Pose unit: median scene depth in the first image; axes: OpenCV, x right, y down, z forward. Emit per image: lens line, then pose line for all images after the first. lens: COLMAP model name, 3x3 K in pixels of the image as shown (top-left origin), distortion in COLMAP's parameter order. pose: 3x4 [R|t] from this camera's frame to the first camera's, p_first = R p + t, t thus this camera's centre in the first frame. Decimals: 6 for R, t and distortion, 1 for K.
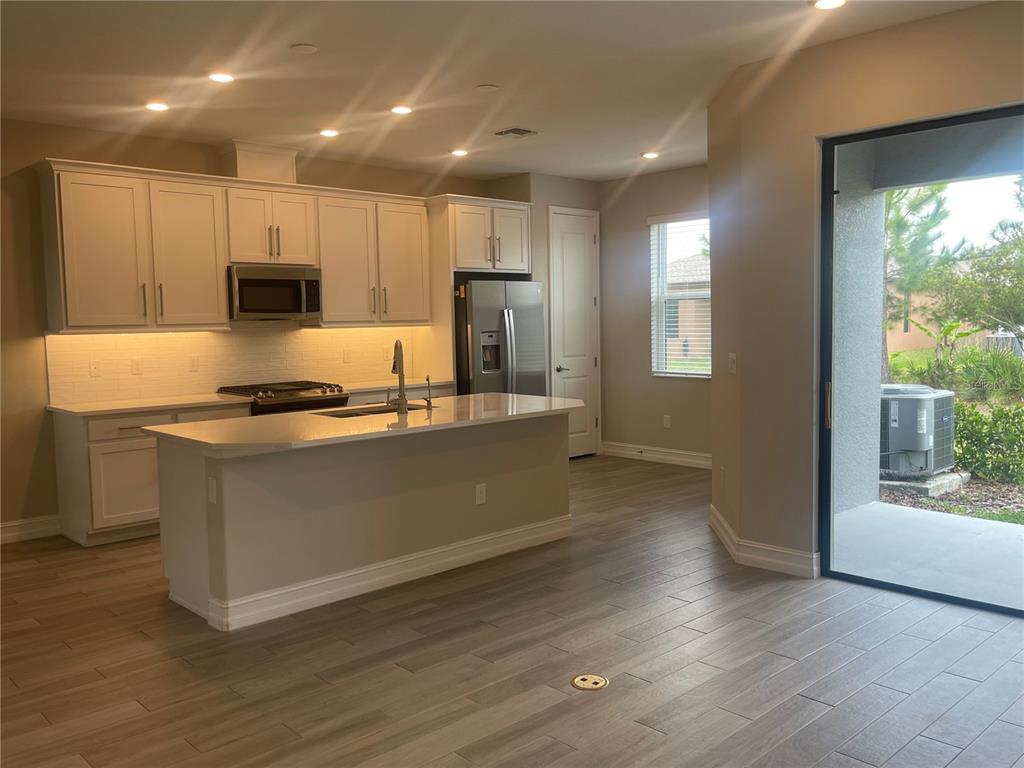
lens RADIAL K [[860.4, 0, 512.0], [0, 860.4, 384.0], [0, 0, 1]] dist [0.043627, -0.005994]
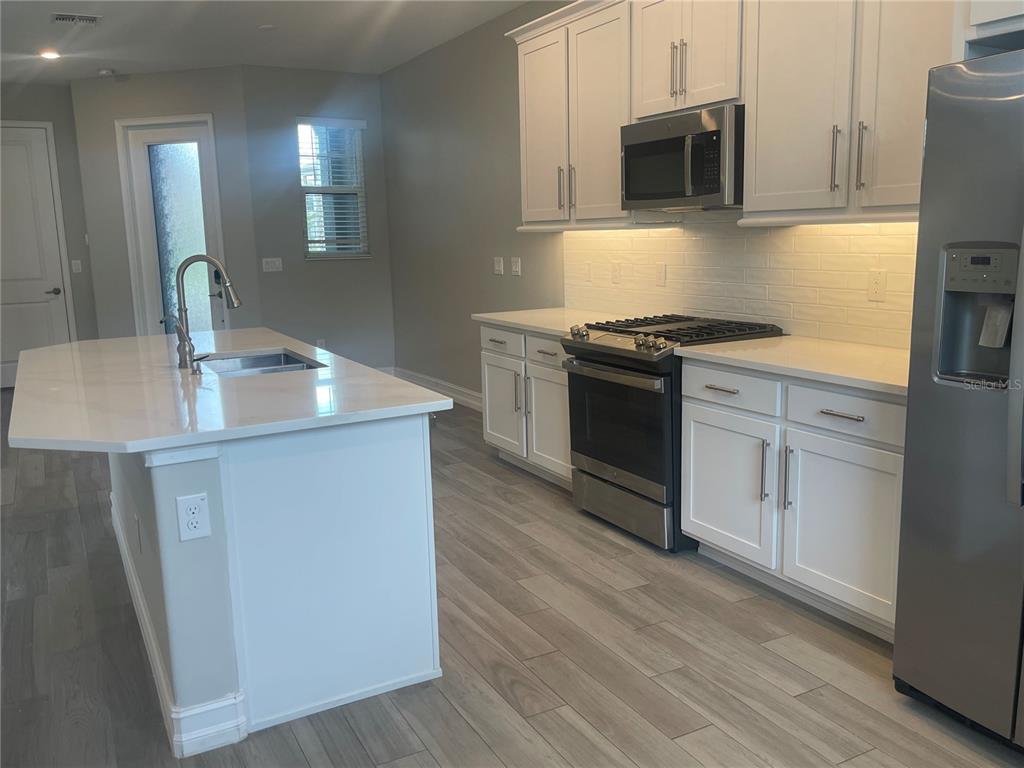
lens RADIAL K [[860.4, 0, 512.0], [0, 860.4, 384.0], [0, 0, 1]] dist [0.043627, -0.005994]
pose [[-0.254028, 0.196561, -0.947013, 0.429567], [-0.041886, 0.975977, 0.213808, -0.104451], [0.966289, 0.093980, -0.239693, 1.367437]]
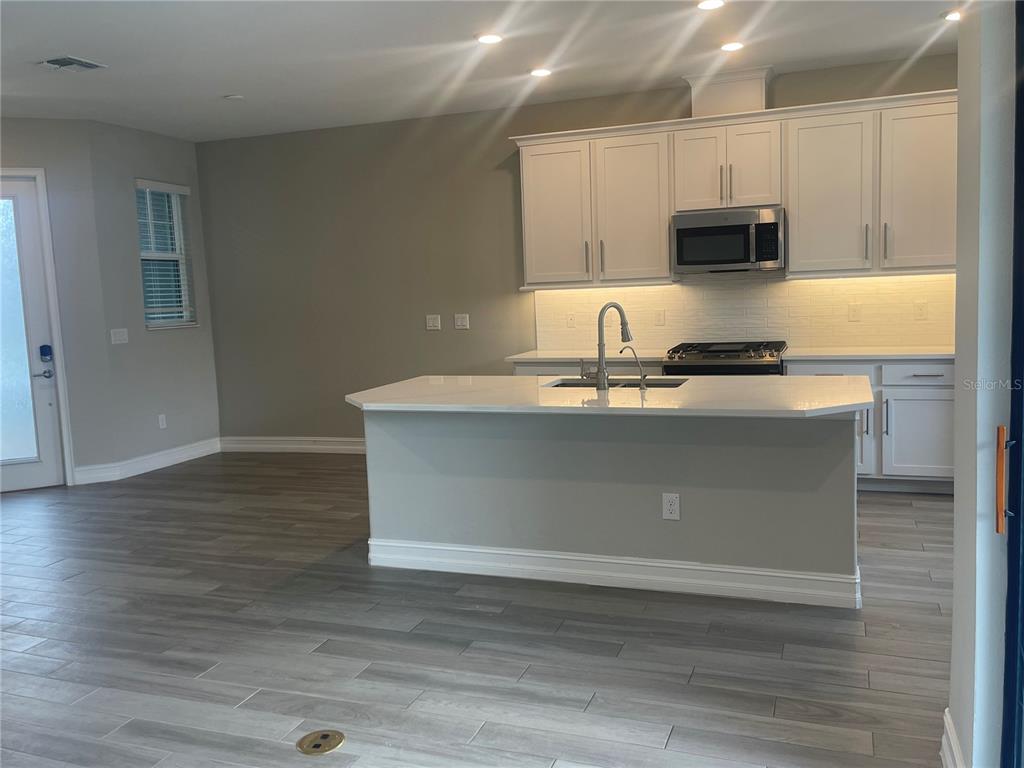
lens RADIAL K [[861.4, 0, 512.5], [0, 861.4, 371.9], [0, 0, 1]] dist [0.048888, -0.006343]
pose [[0.440944, 0.092036, -0.892803, 0.573752], [-0.036642, 0.995745, 0.084551, -0.050238], [0.896786, -0.004568, 0.442440, 0.532600]]
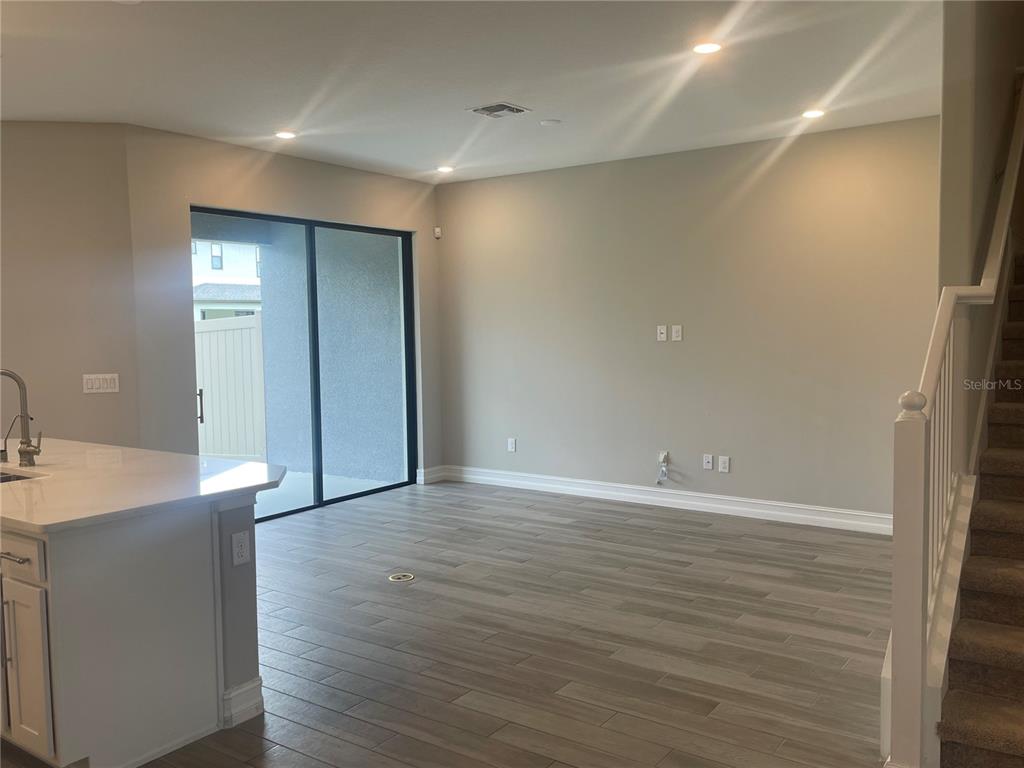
lens RADIAL K [[860.4, 0, 512.0], [0, 860.4, 384.0], [0, 0, 1]] dist [0.043627, -0.005994]
pose [[-0.192903, -0.034427, 0.980614, -0.906858], [0.089988, 0.994552, 0.052619, -0.026848], [-0.977083, 0.098394, -0.188754, 0.703228]]
